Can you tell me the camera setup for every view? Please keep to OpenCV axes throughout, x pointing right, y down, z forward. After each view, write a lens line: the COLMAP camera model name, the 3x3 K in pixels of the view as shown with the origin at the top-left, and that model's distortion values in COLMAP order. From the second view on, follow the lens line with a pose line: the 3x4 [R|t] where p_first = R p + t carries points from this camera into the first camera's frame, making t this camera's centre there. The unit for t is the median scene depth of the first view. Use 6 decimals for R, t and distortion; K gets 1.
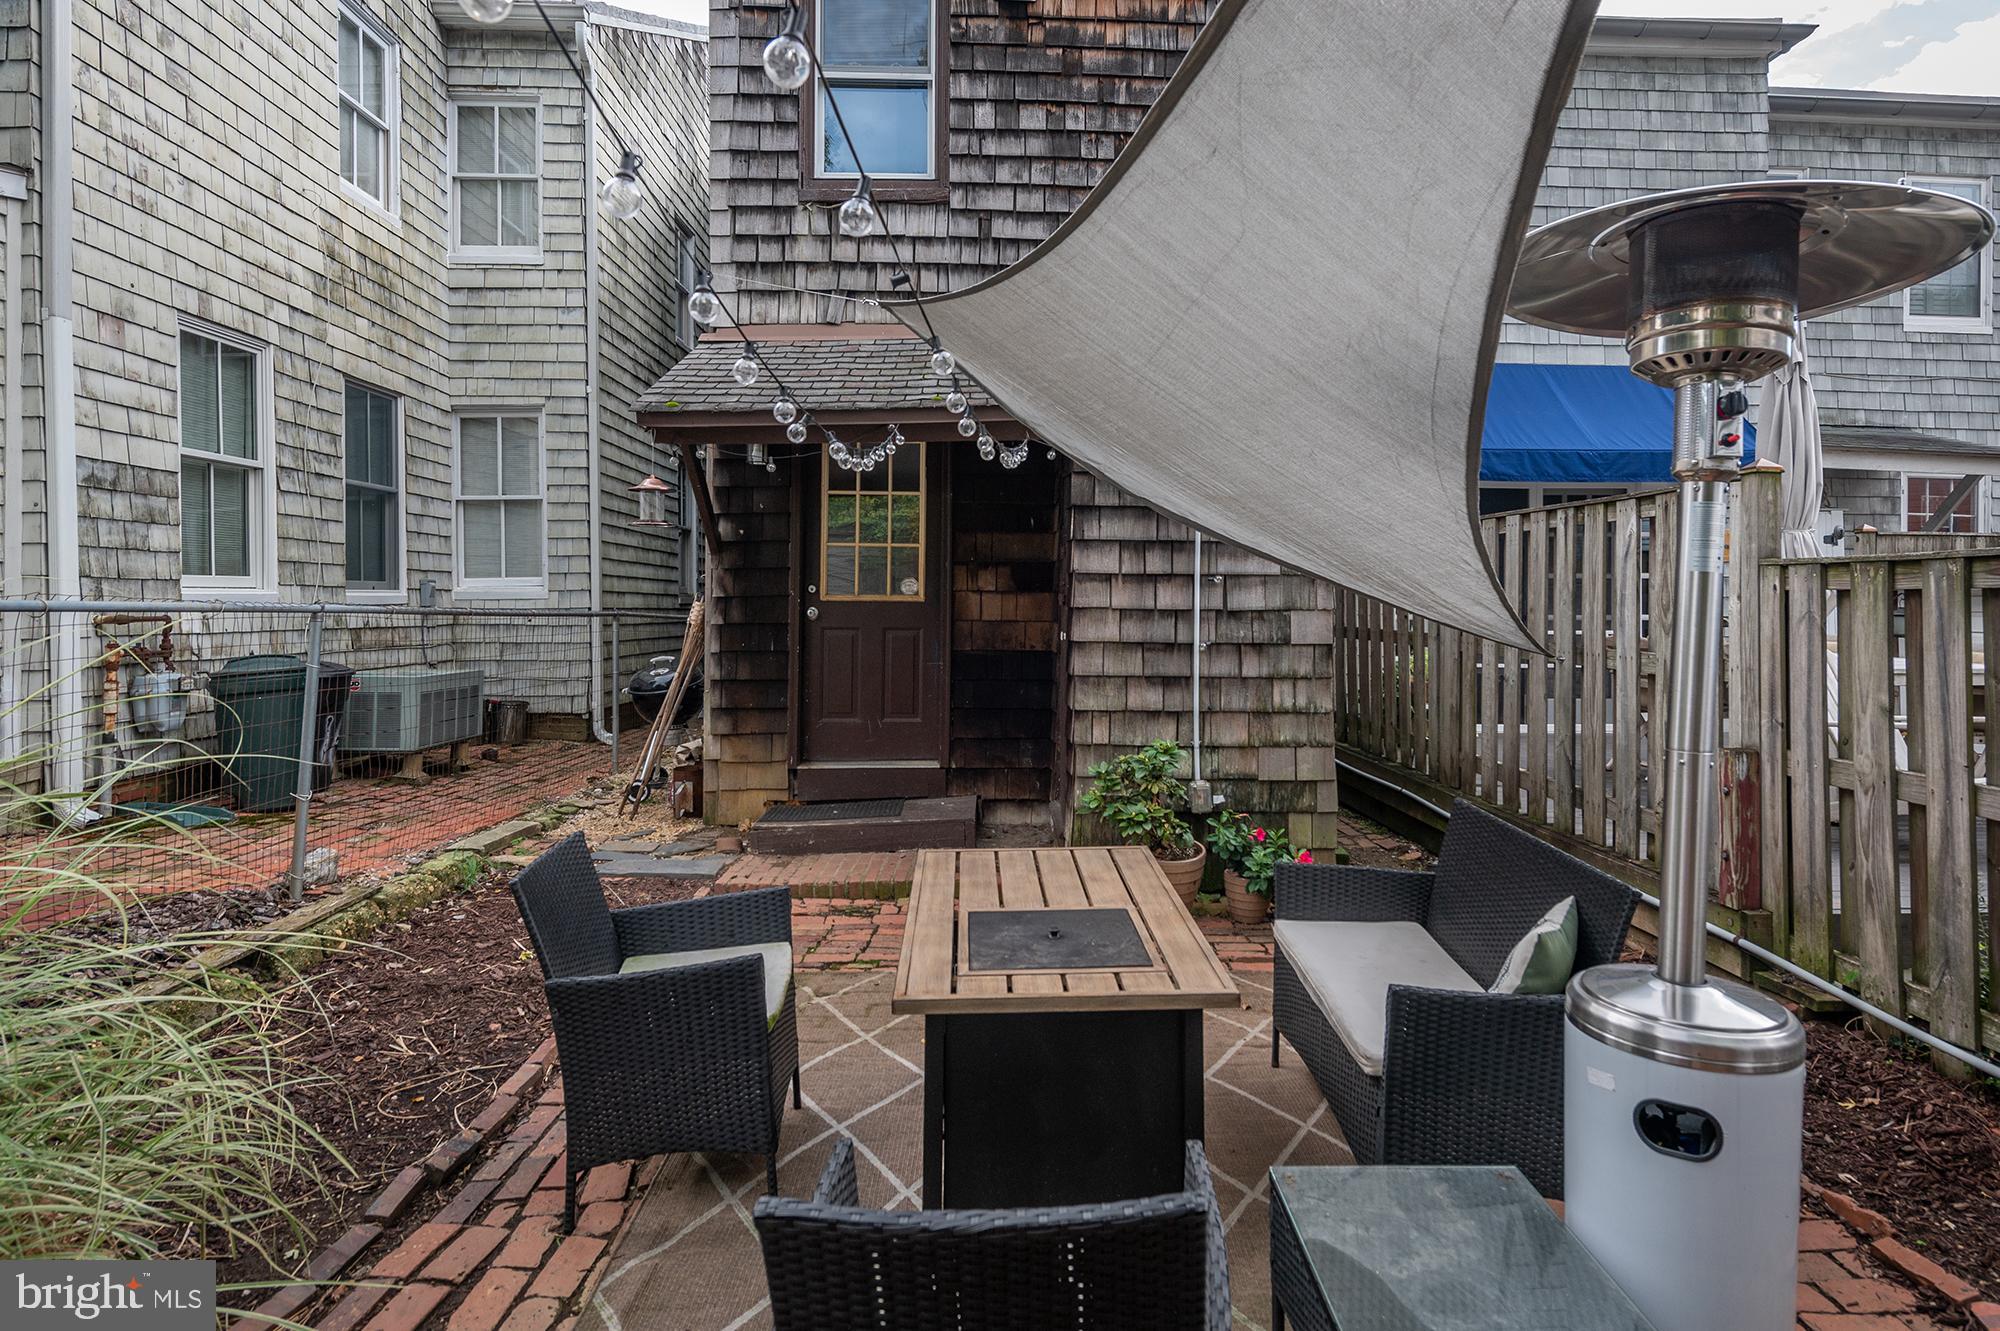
lens RADIAL K [[1096.9, 0, 953.1], [0, 1096.9, 593.1], [0, 0, 1]] dist [0.011501, -0.007353]
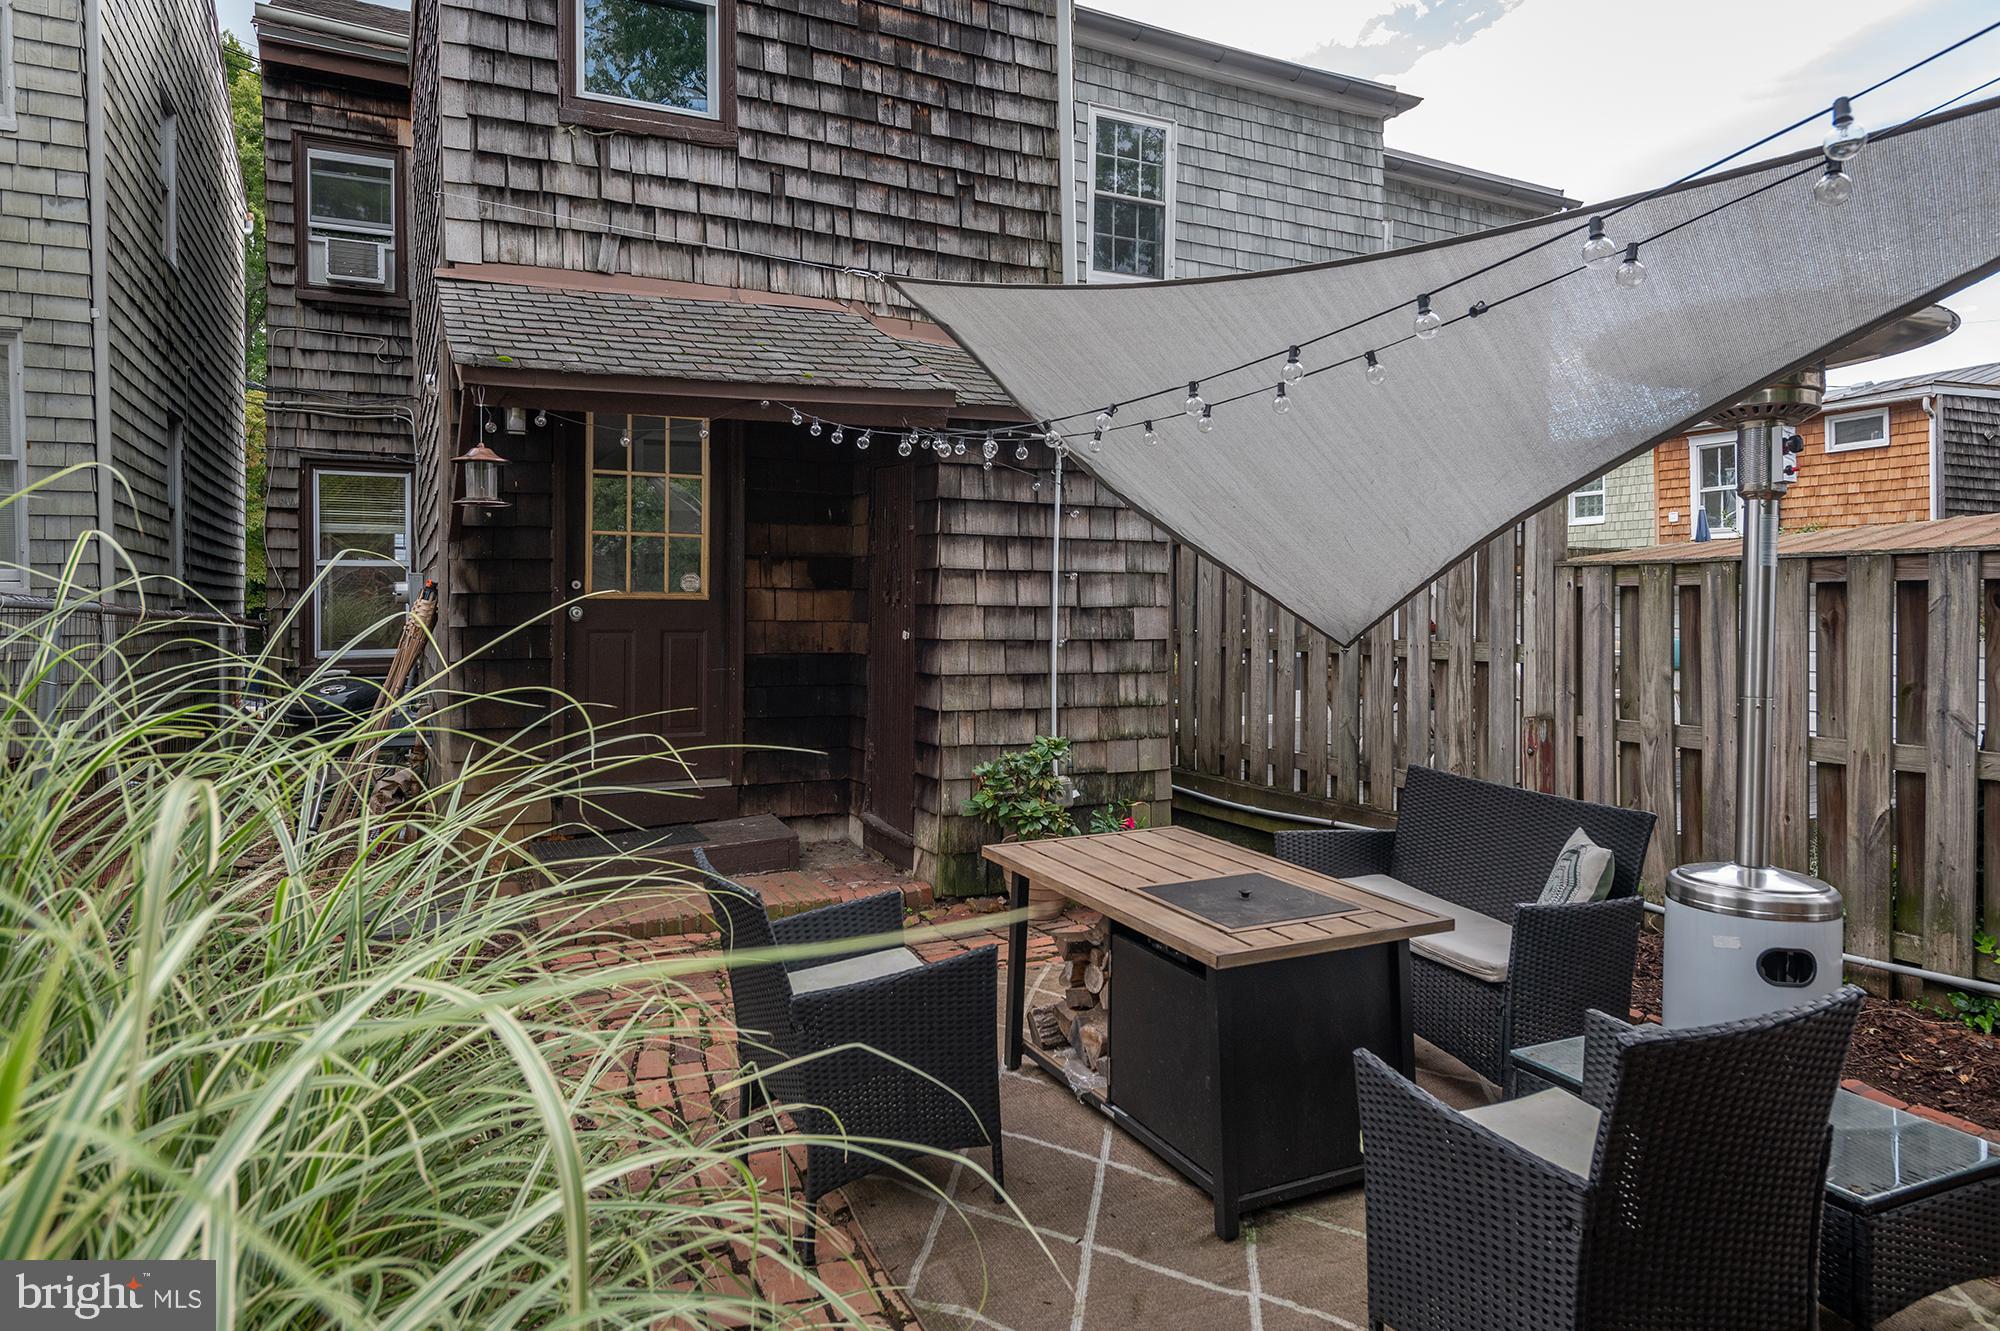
lens RADIAL K [[1277.1, 0, 901.4], [0, 1277.1, 624.5], [0, 0, 1]] dist [0.012639, -0.006697]
pose [[0.913312, -0.006207, 0.407213, -0.304436], [-0.001553, 0.999823, 0.018723, 0.008017], [-0.407258, -0.017733, 0.913141, -0.004547]]
